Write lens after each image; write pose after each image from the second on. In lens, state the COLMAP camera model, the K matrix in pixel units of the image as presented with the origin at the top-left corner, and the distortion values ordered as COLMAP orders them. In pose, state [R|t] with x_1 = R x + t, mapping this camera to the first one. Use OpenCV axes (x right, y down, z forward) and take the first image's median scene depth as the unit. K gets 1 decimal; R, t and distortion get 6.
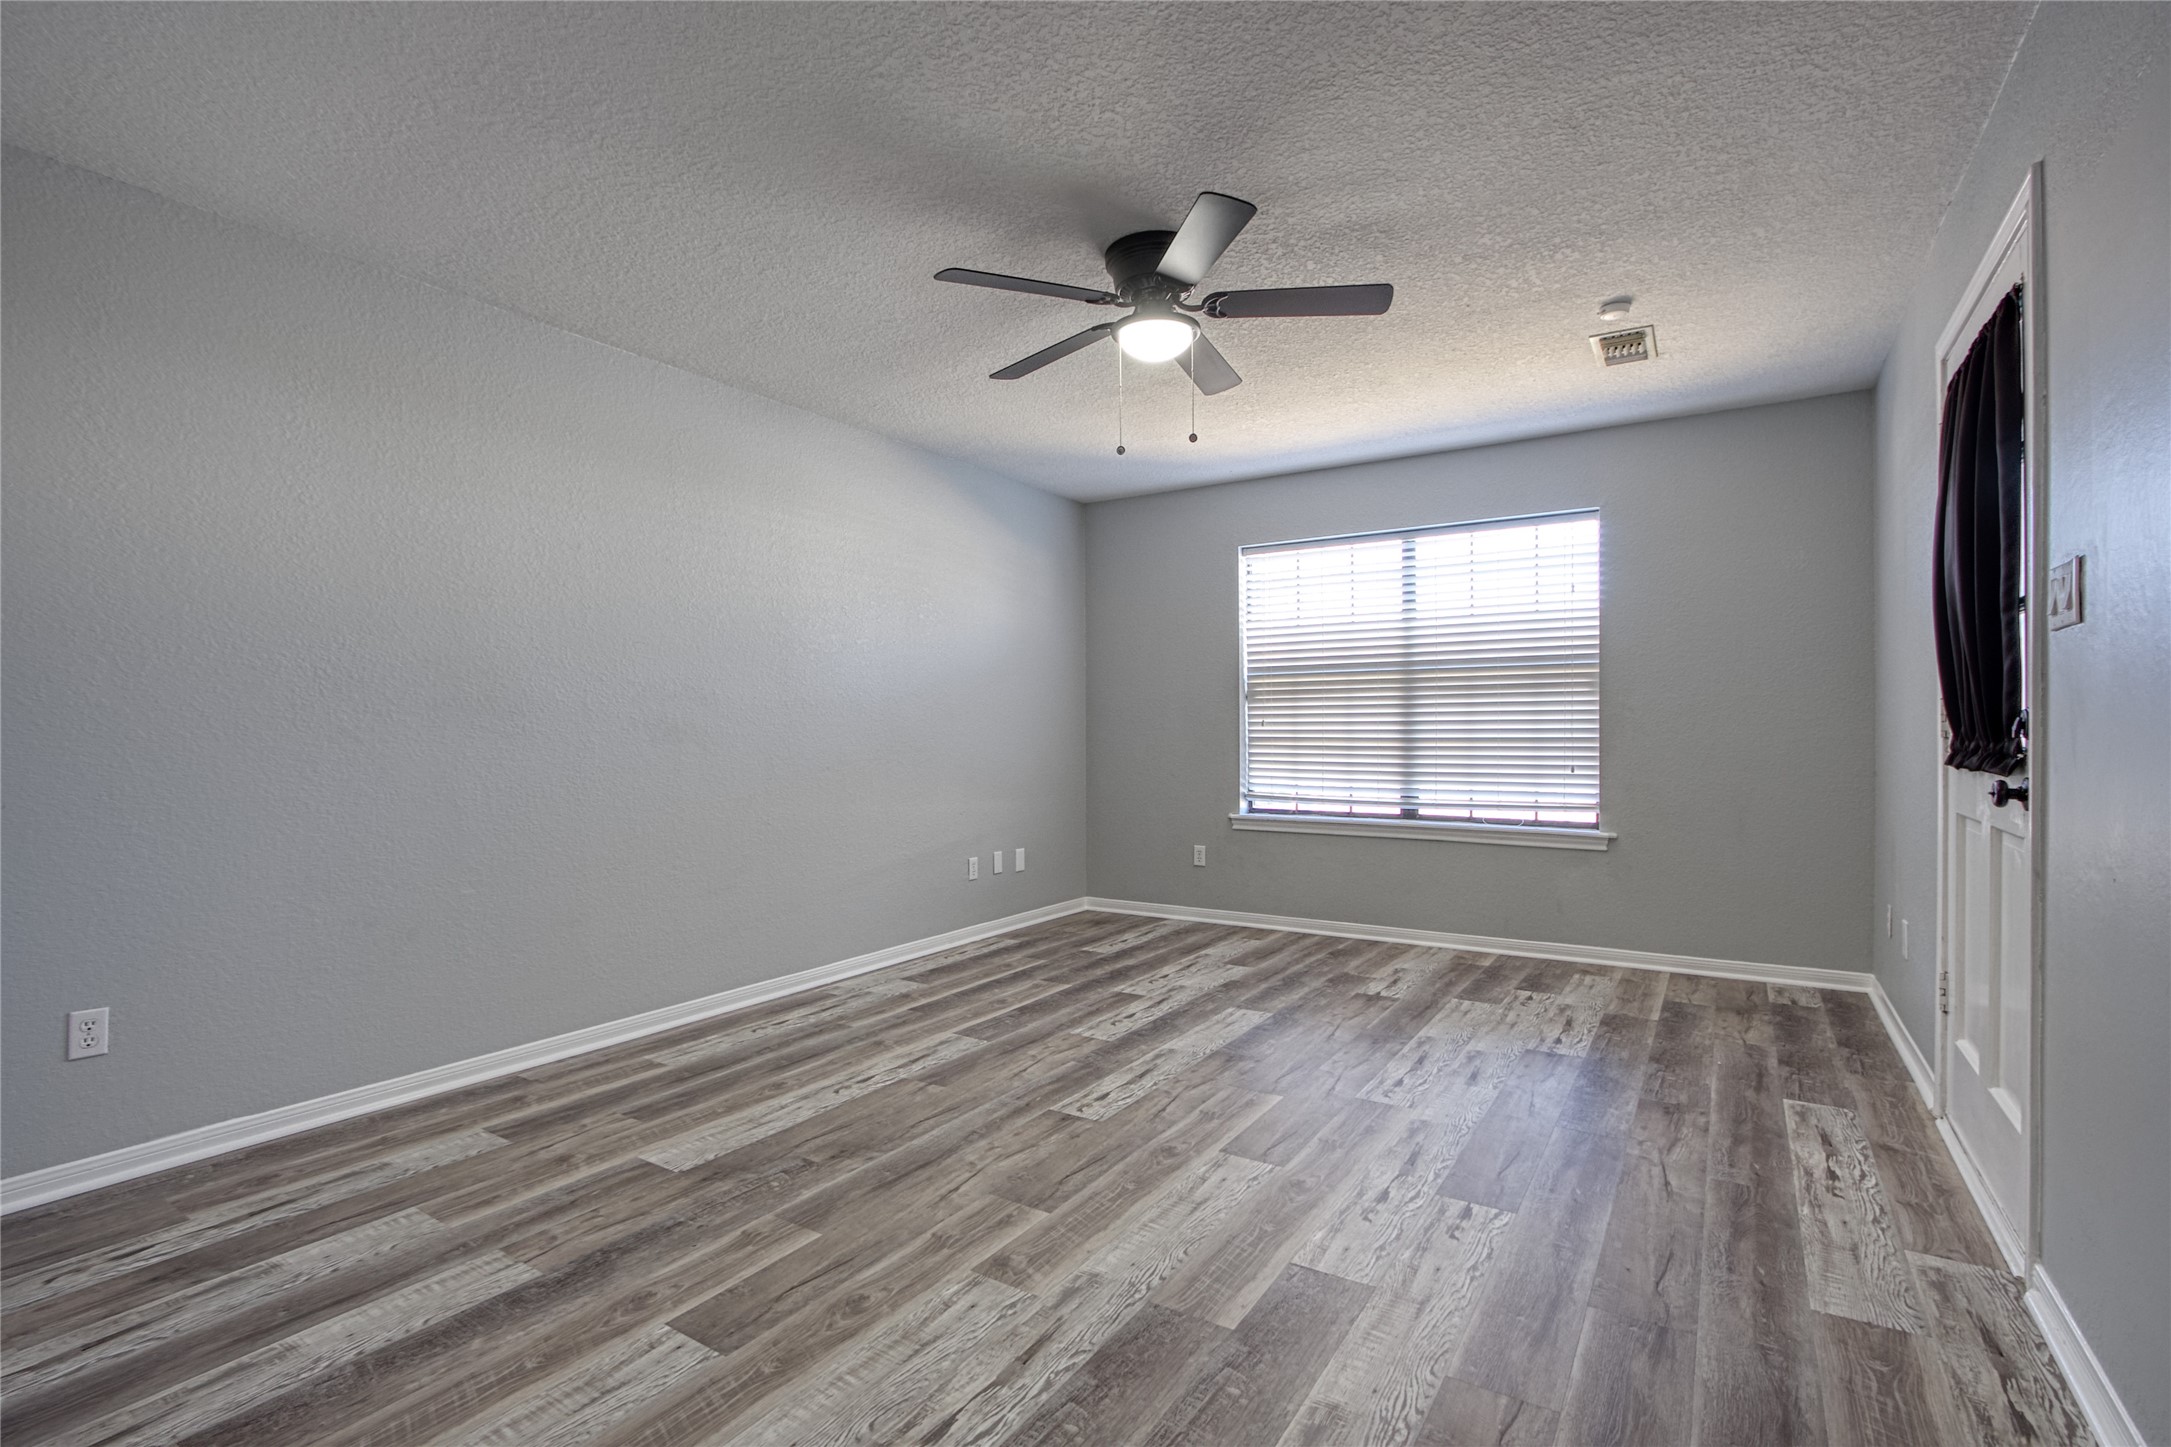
lens RADIAL K [[1005.6, 0, 1085.9], [0, 1005.6, 737.7], [0, 0, 1]] dist [-0.011170, 0.000072]
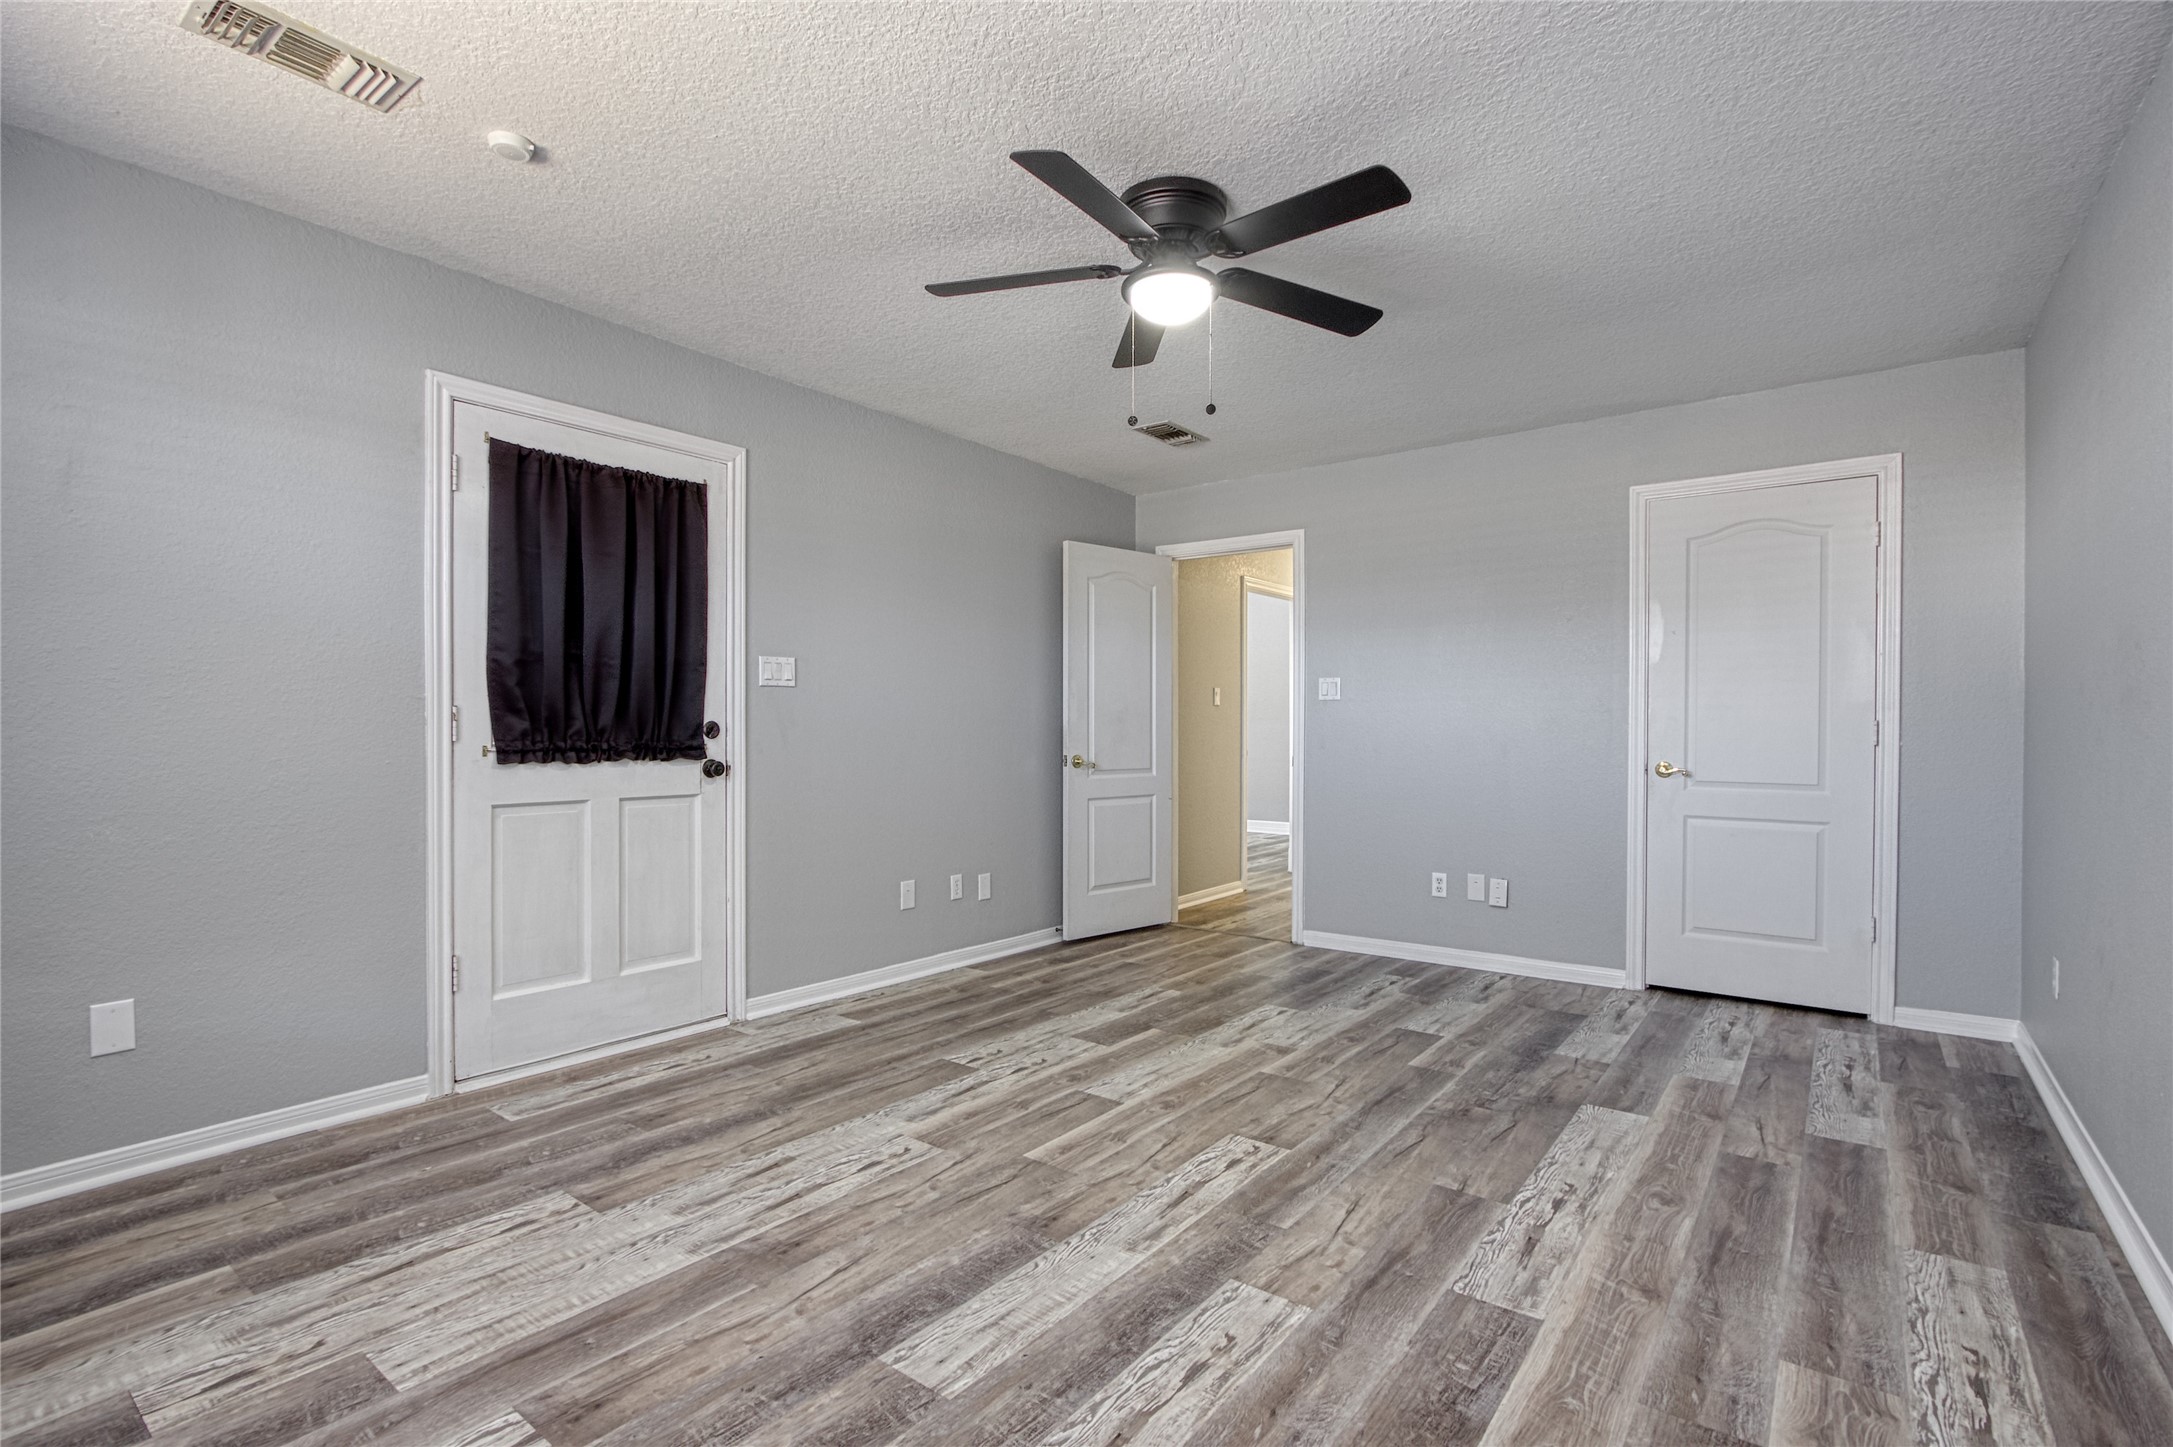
lens RADIAL K [[1006.5, 0, 1086.9], [0, 1006.5, 737.7], [0, 0, 1]] dist [-0.011170, 0.000072]
pose [[-0.996723, 0.001752, 0.080869, 0.072892], [0.002964, 0.999885, 0.014865, -0.016826], [-0.080834, 0.015055, -0.996614, 1.905975]]
